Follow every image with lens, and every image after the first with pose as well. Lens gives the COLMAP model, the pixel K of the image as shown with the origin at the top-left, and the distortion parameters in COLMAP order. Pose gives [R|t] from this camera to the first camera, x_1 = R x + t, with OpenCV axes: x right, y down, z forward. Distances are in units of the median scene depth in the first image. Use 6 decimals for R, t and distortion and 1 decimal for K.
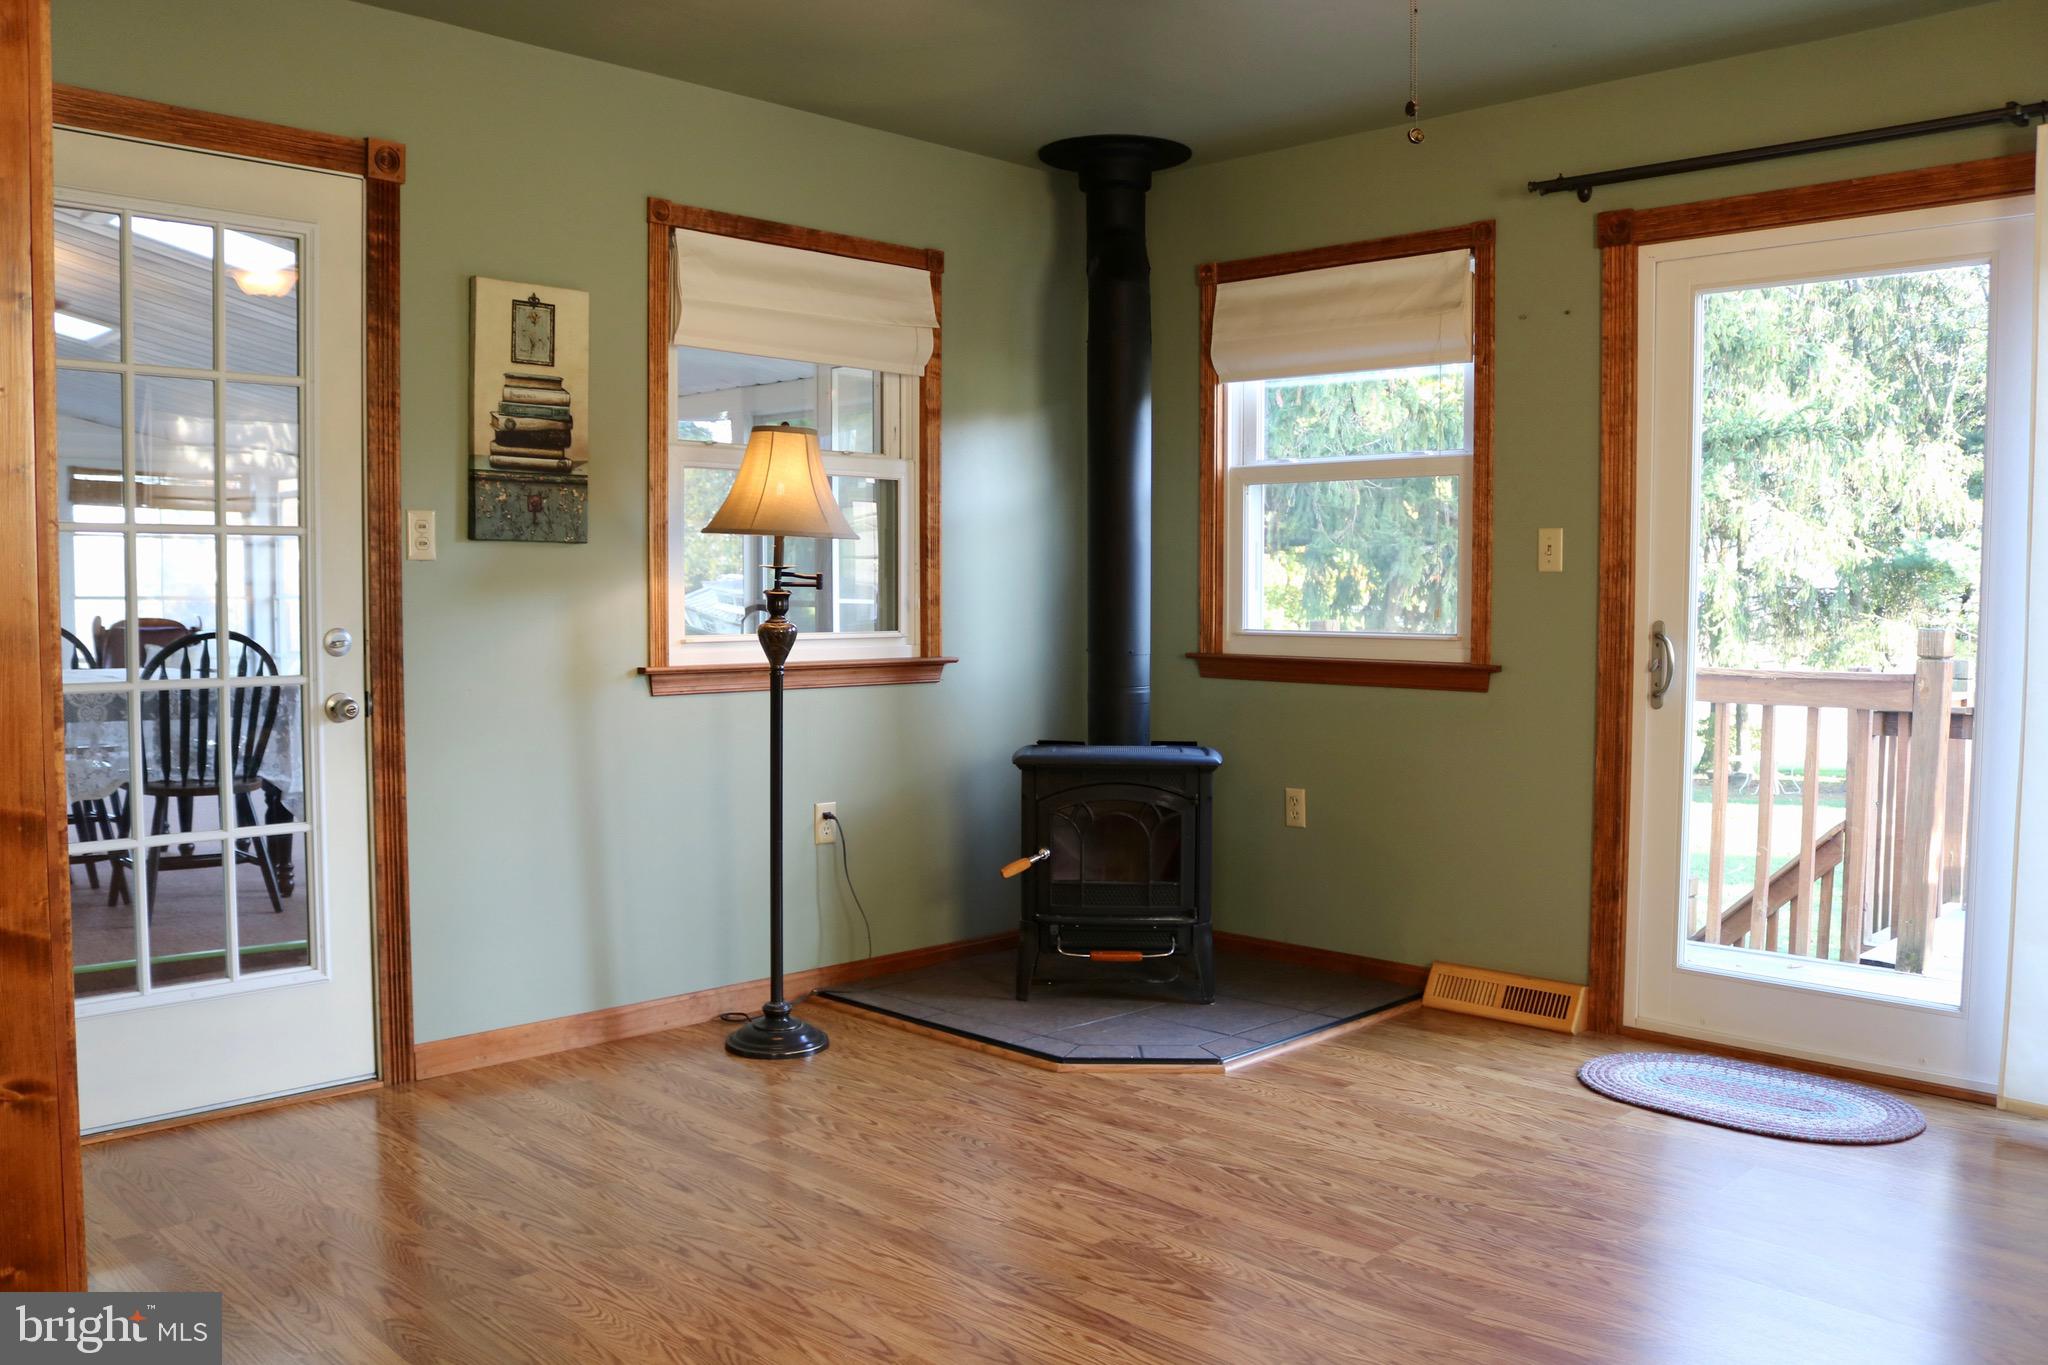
lens RADIAL K [[1759.7, 0, 1030.1], [0, 1759.7, 680.0], [0, 0, 1]] dist [-0.108456, 0.060358]
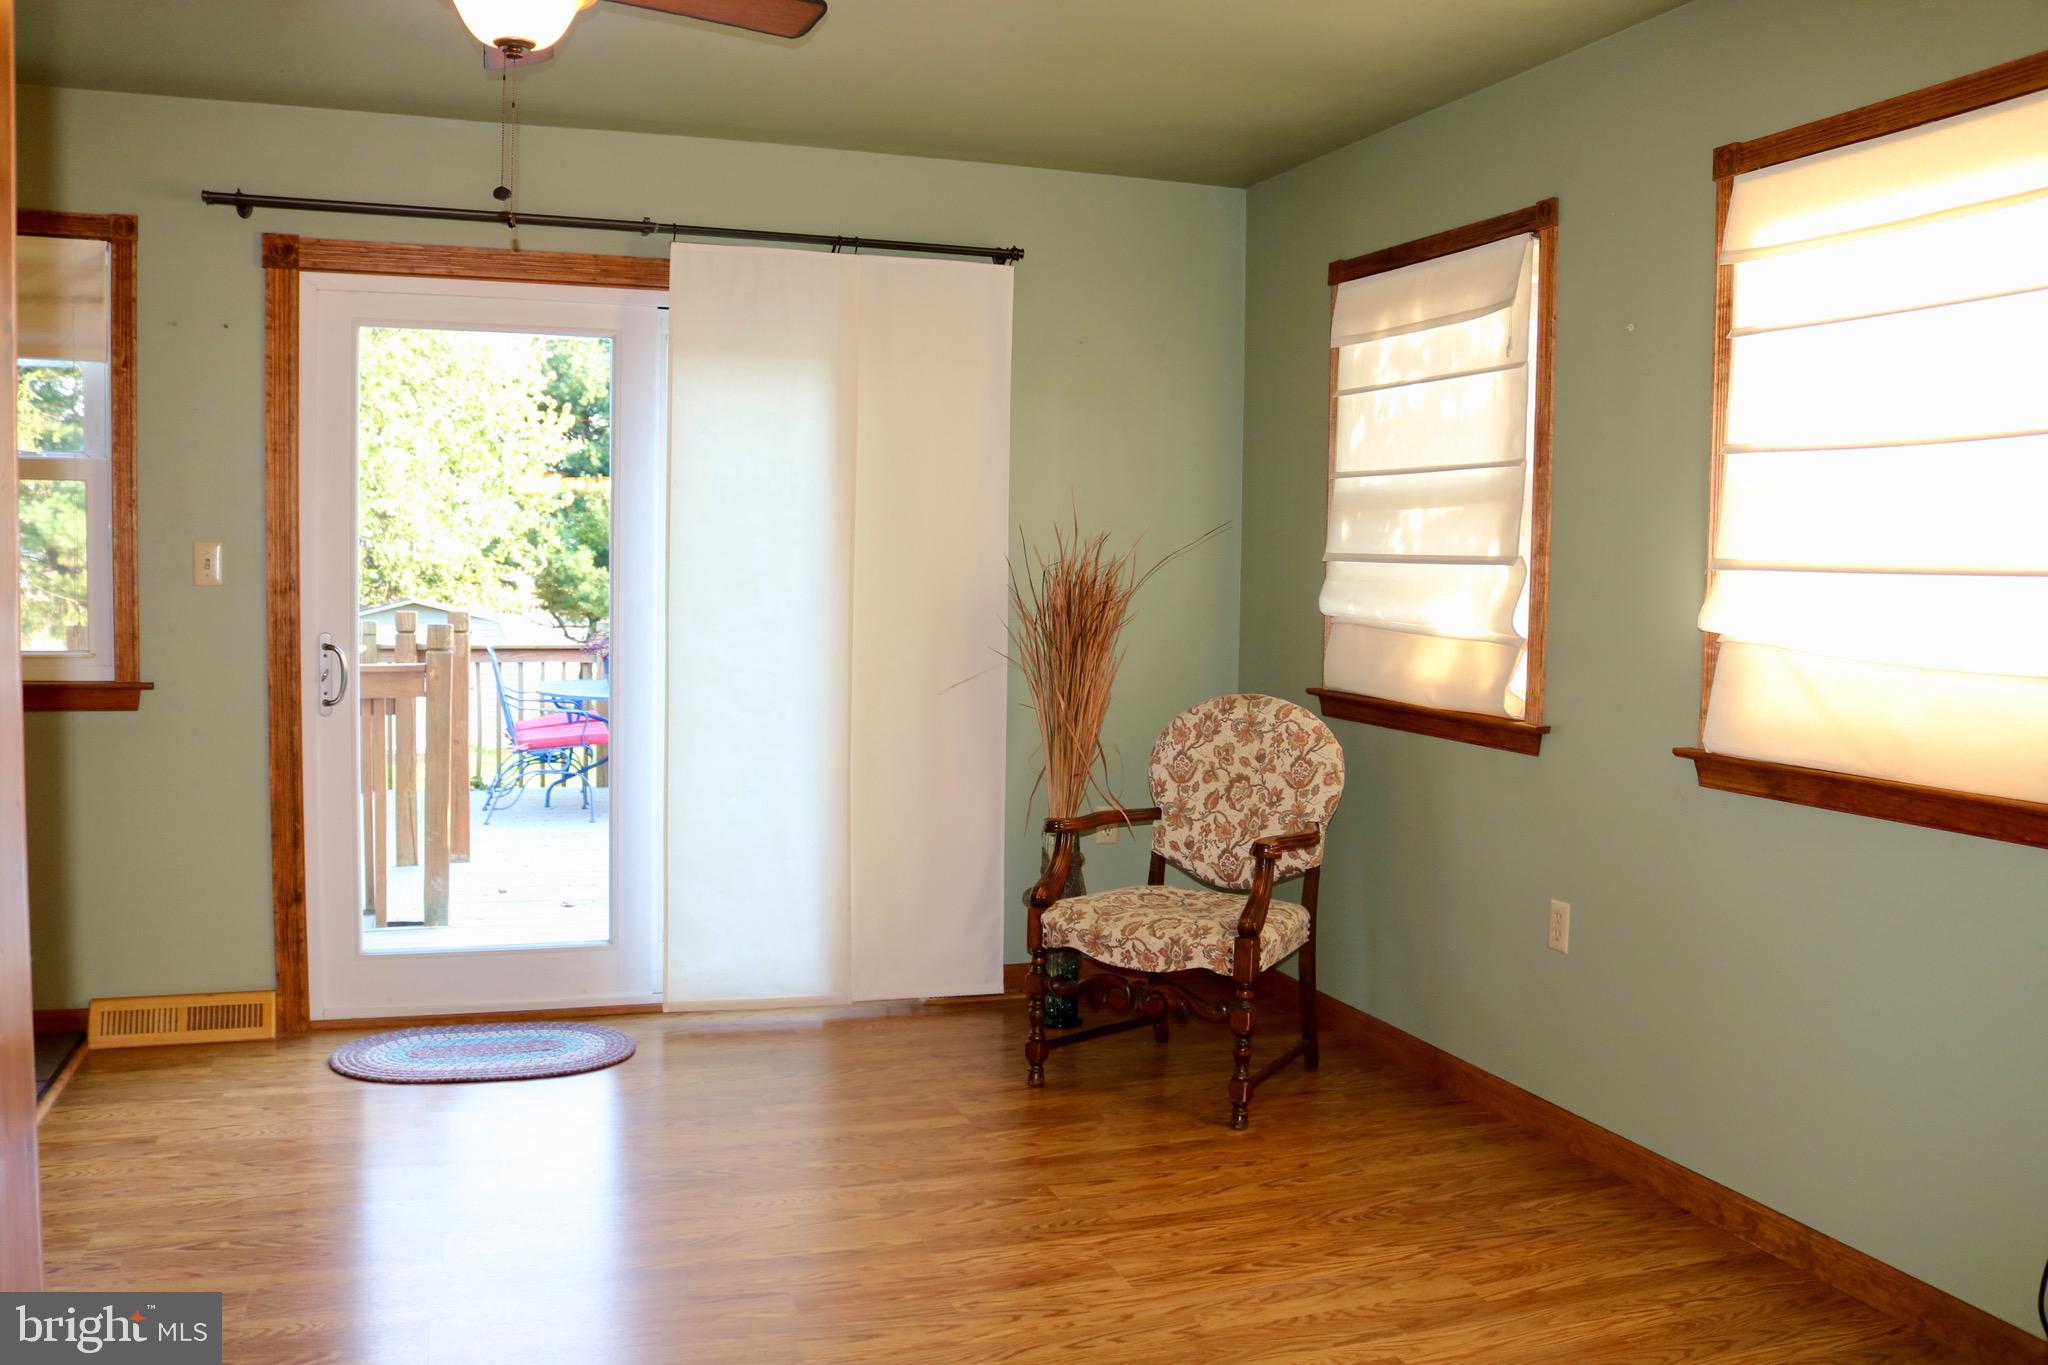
lens RADIAL K [[1759.7, 0, 1038.0], [0, 1759.7, 686.8], [0, 0, 1]] dist [-0.108456, 0.060358]
pose [[0.436124, -0.060389, 0.897858, -0.395275], [0.030138, 0.998166, 0.052496, -0.043568], [-0.899382, 0.004165, 0.437144, 0.152466]]
